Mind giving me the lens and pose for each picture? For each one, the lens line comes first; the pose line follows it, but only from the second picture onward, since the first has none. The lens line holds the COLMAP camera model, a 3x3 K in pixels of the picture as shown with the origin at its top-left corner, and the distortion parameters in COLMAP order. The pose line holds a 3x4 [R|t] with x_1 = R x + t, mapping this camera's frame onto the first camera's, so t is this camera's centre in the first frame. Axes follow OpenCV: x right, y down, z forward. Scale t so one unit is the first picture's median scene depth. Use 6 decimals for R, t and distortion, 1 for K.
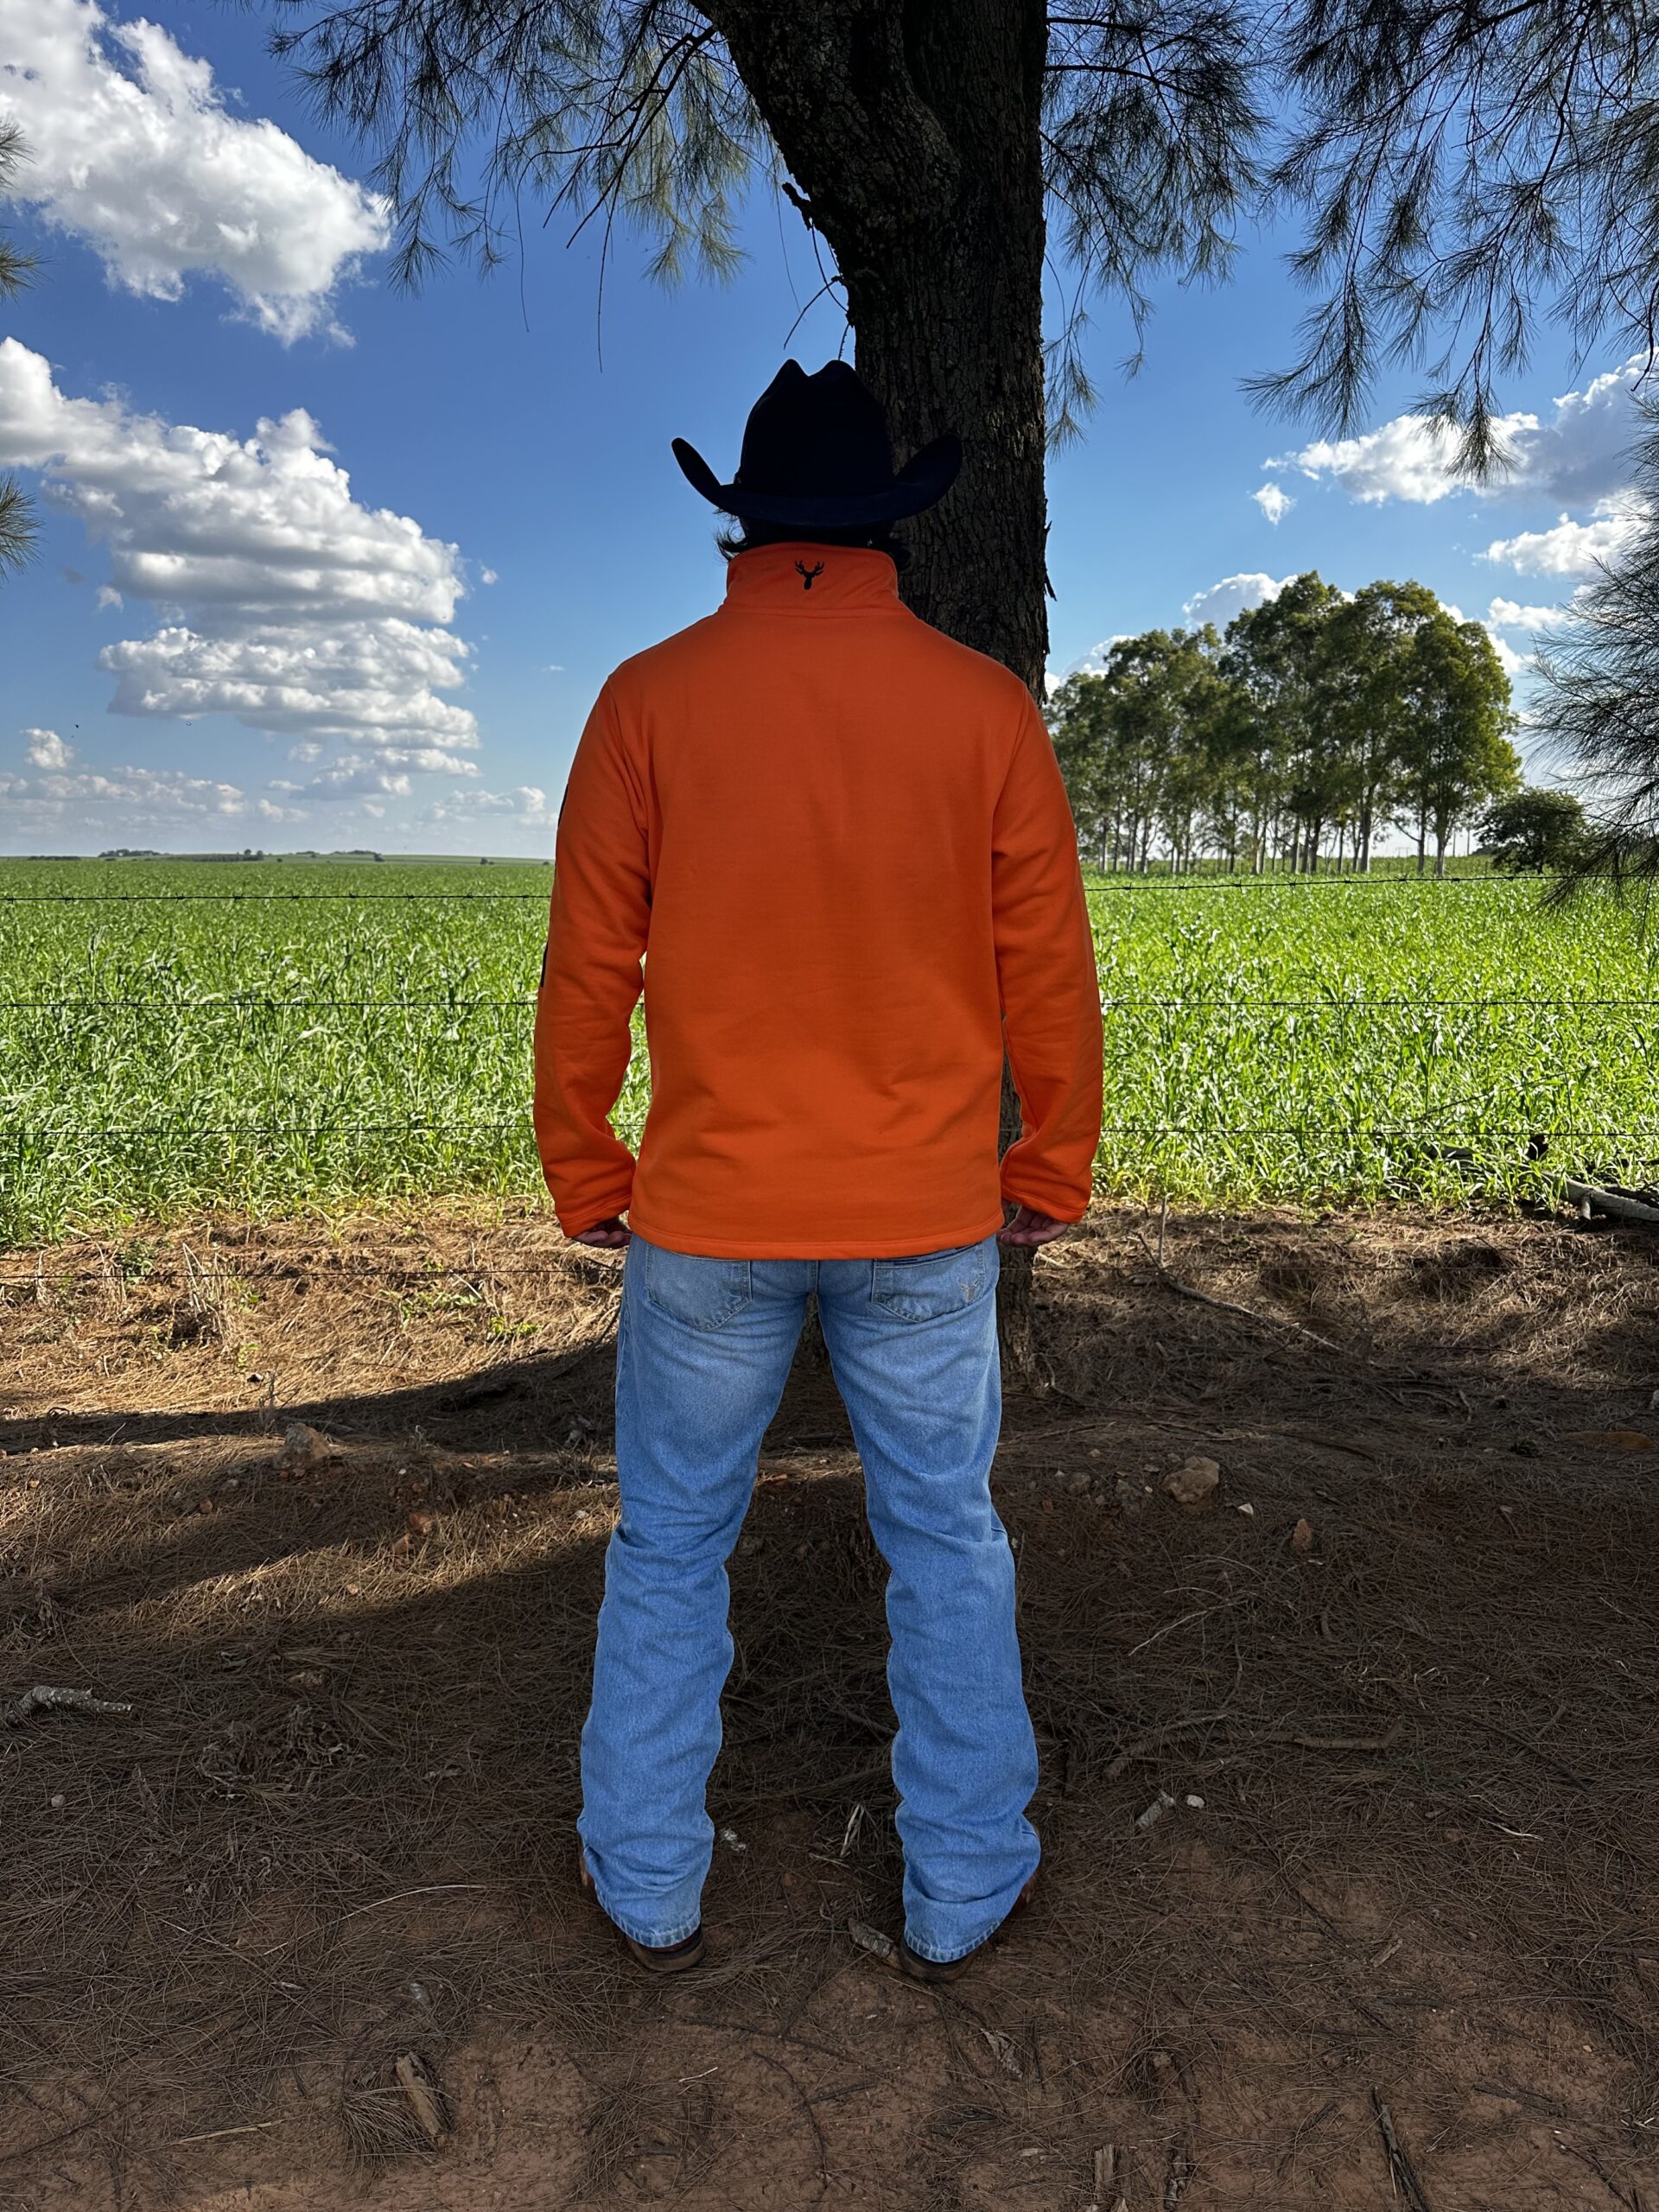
lens RADIAL K [[1574.7, 0, 814.8], [0, 1574.7, 1099.3], [0, 0, 1]] dist [0.026656, -0.035338]
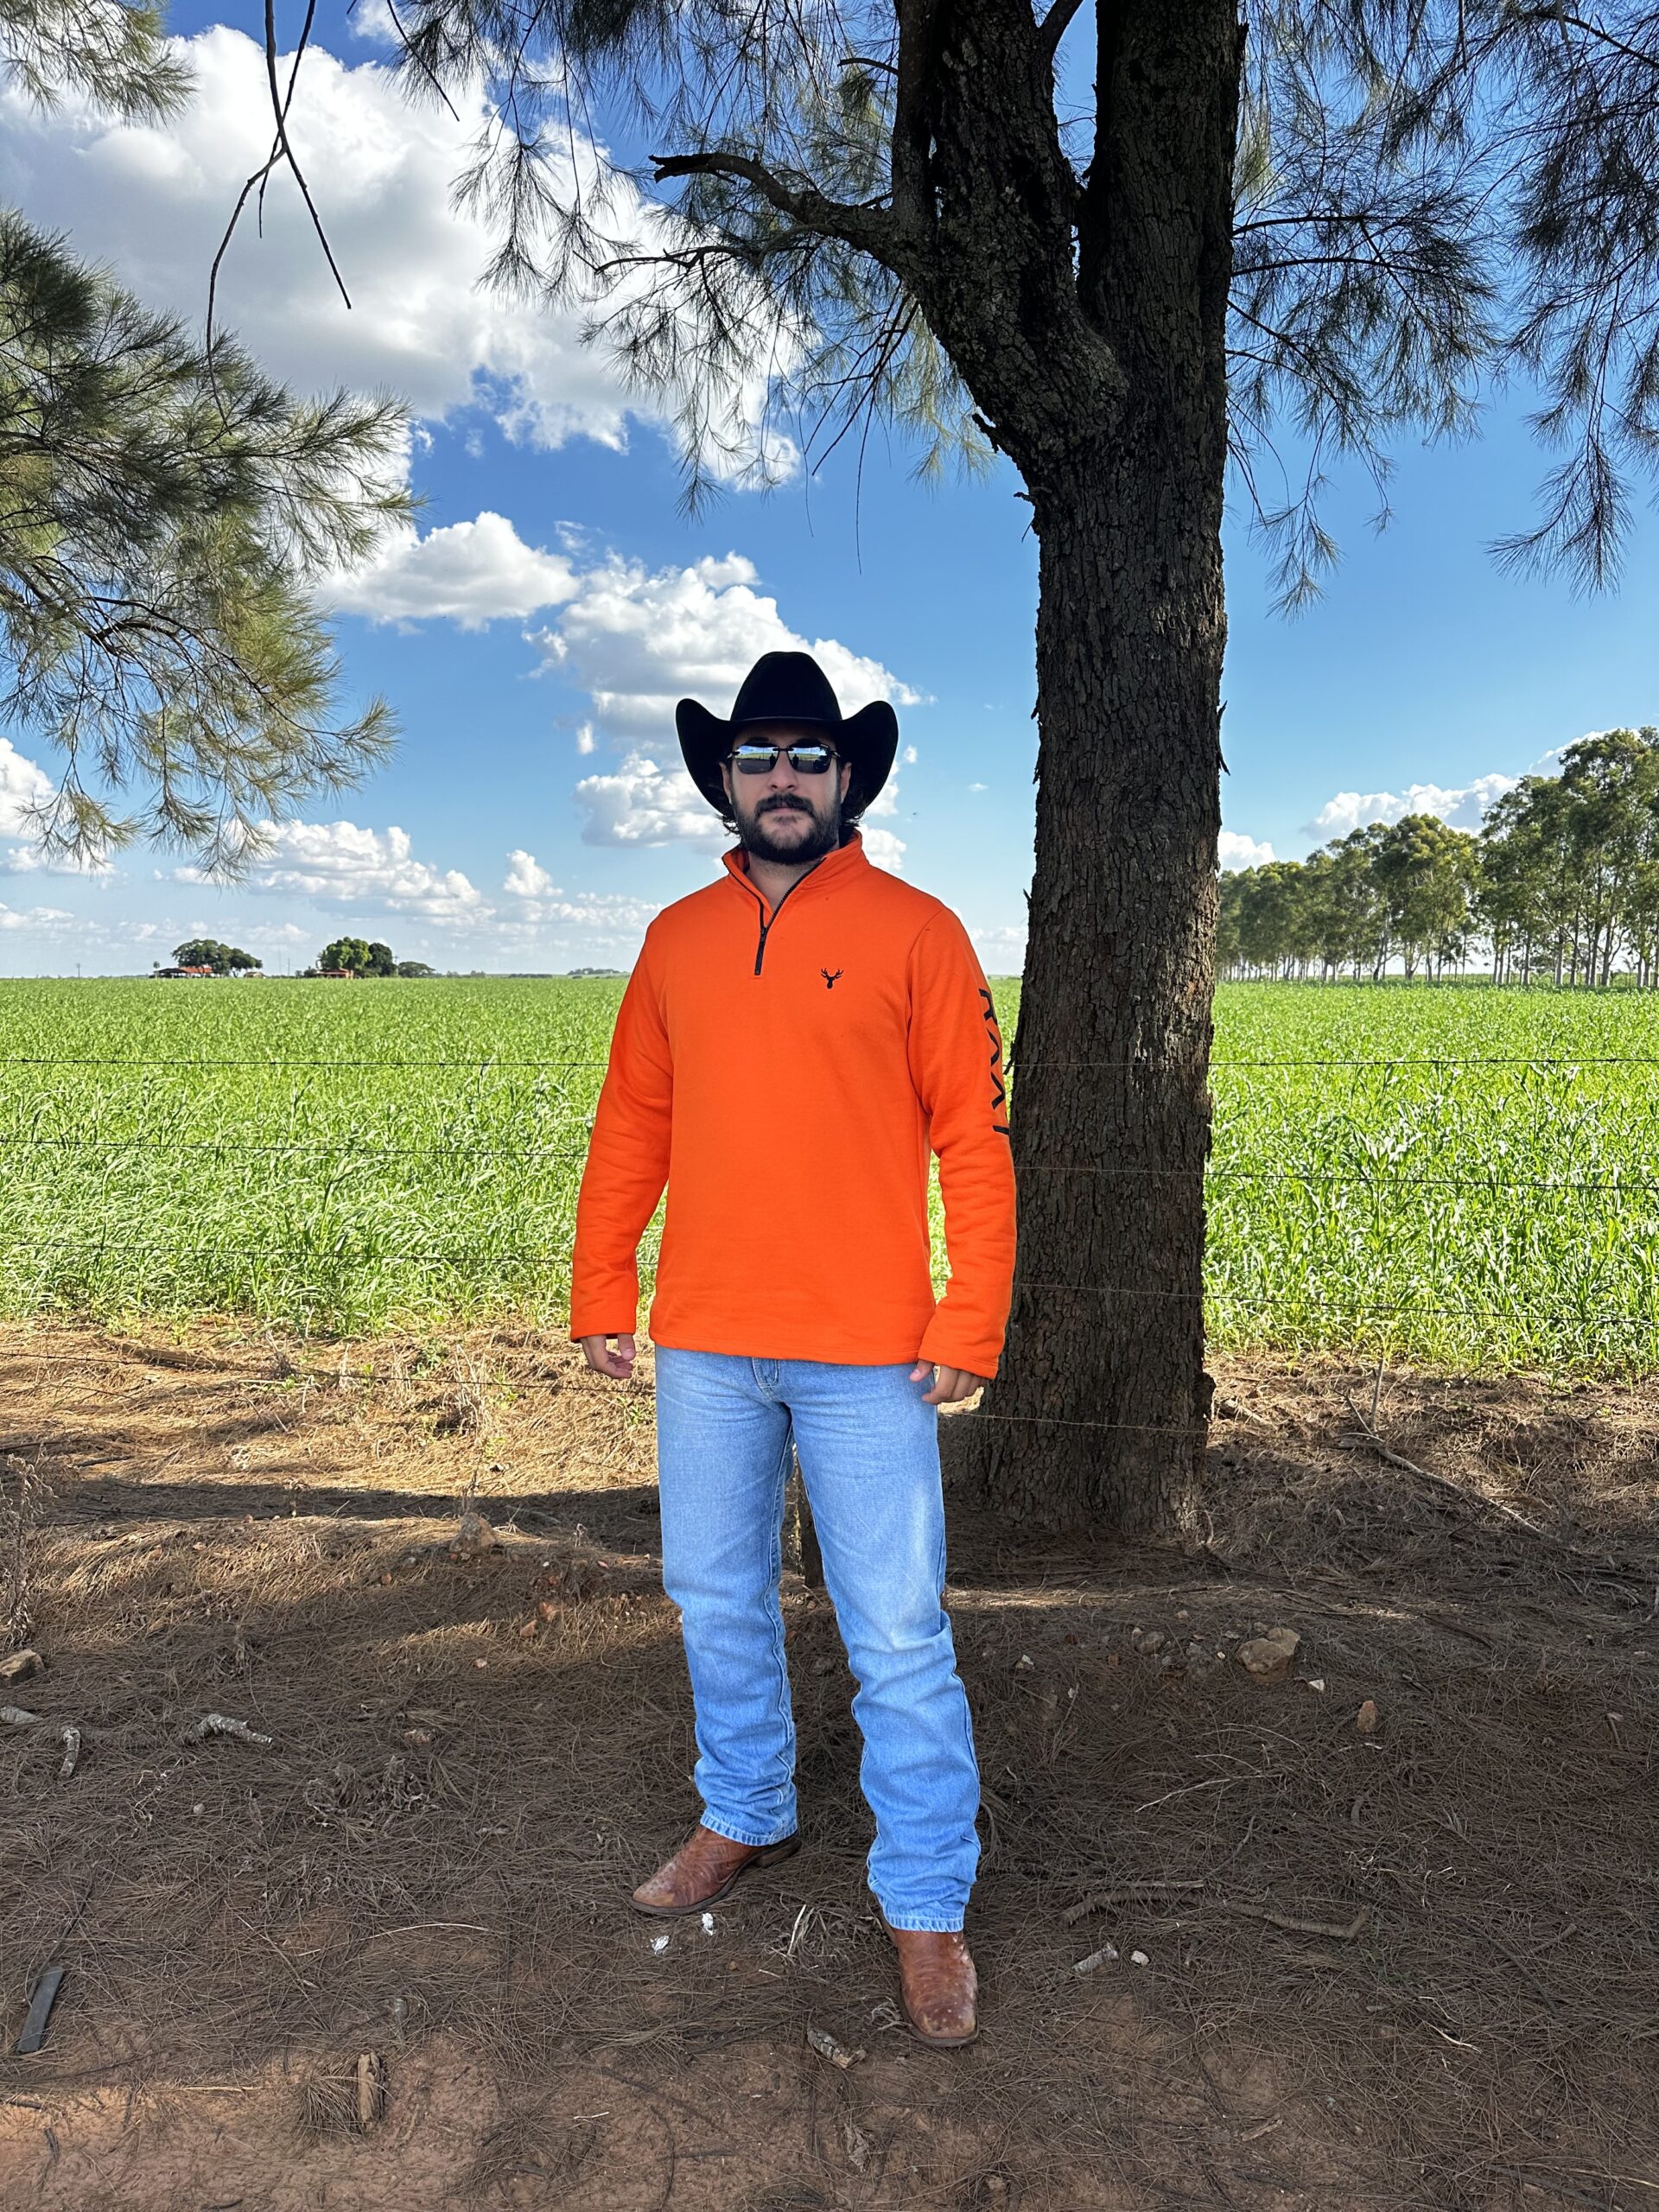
lens RADIAL K [[1574.7, 0, 816.2], [0, 1574.7, 1106.1], [0, 0, 1]] dist [0.026656, -0.035338]
pose [[0.965500, 0.021466, -0.259519, 0.141473], [-0.038441, 0.997427, -0.060513, -0.021924], [0.257552, 0.068402, 0.963840, -0.047809]]
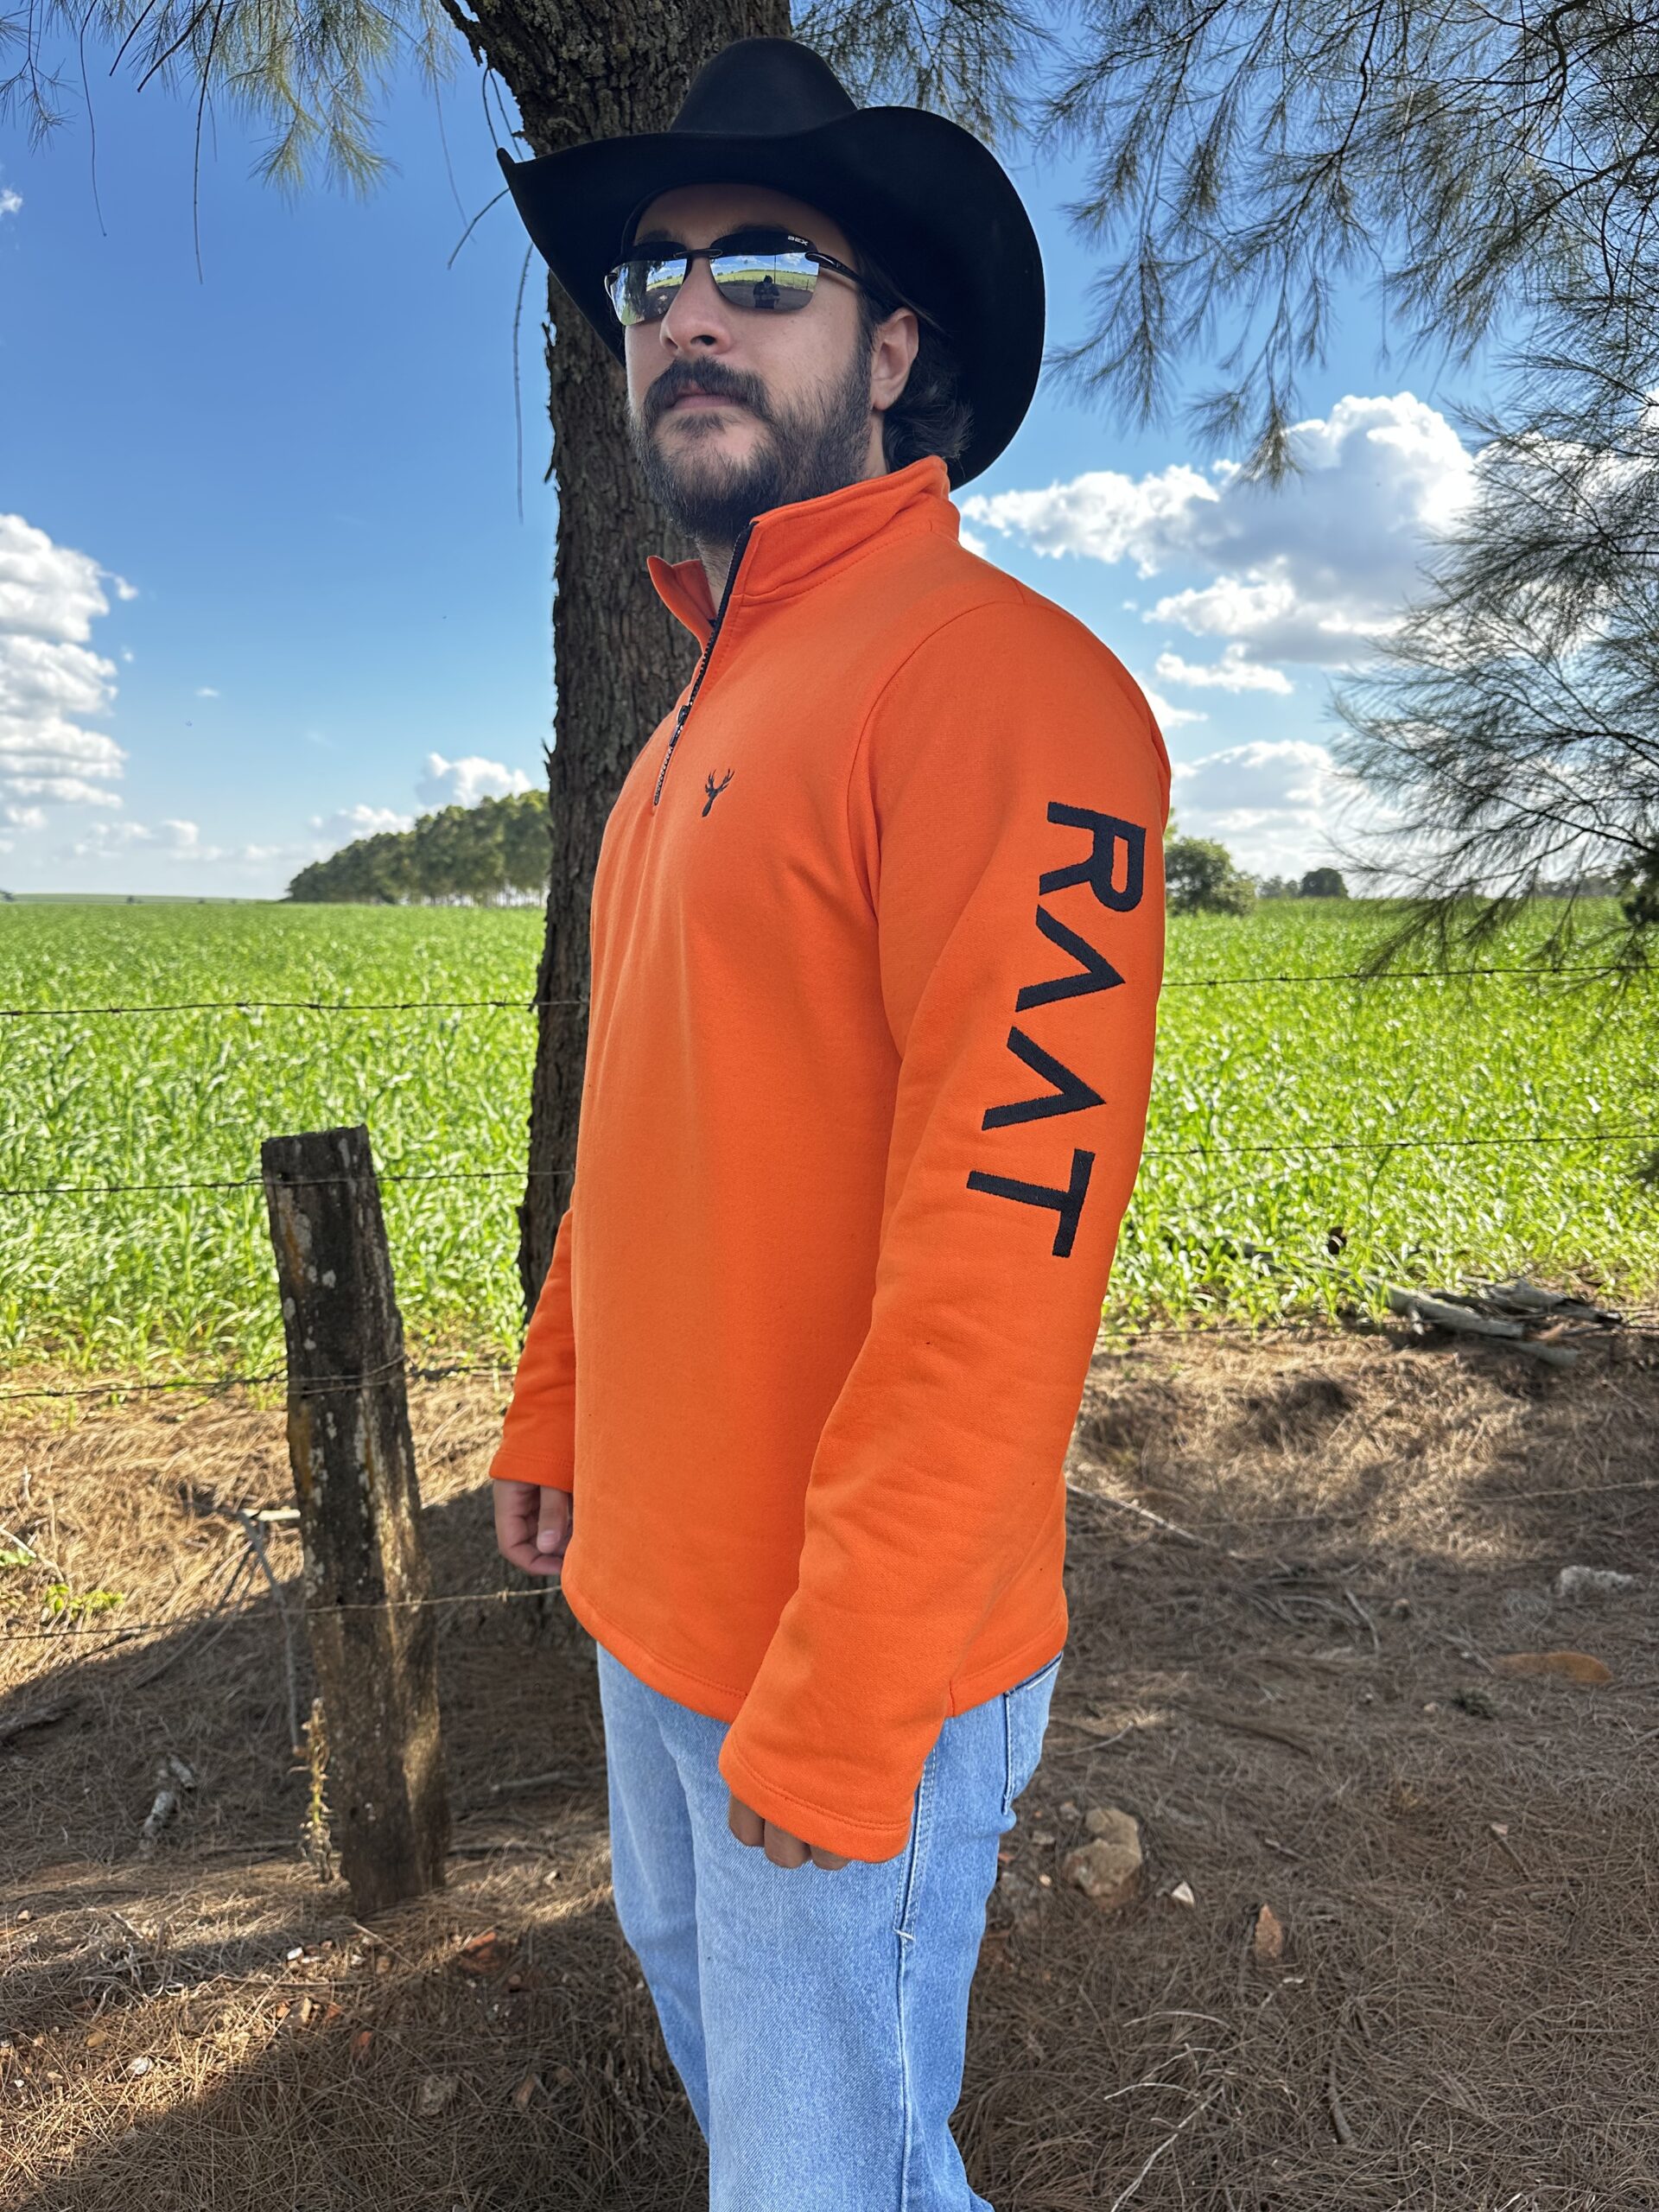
lens RADIAL K [[1574.7, 0, 837.5], [0, 1574.7, 1103.2], [0, 0, 1]] dist [0.026656, -0.035338]
pose [[0.978098, -0.024797, 0.206663, -0.003975], [0.029494, 0.999371, -0.019678, -0.047775], [-0.206045, 0.025343, 0.978214, 0.227034]]
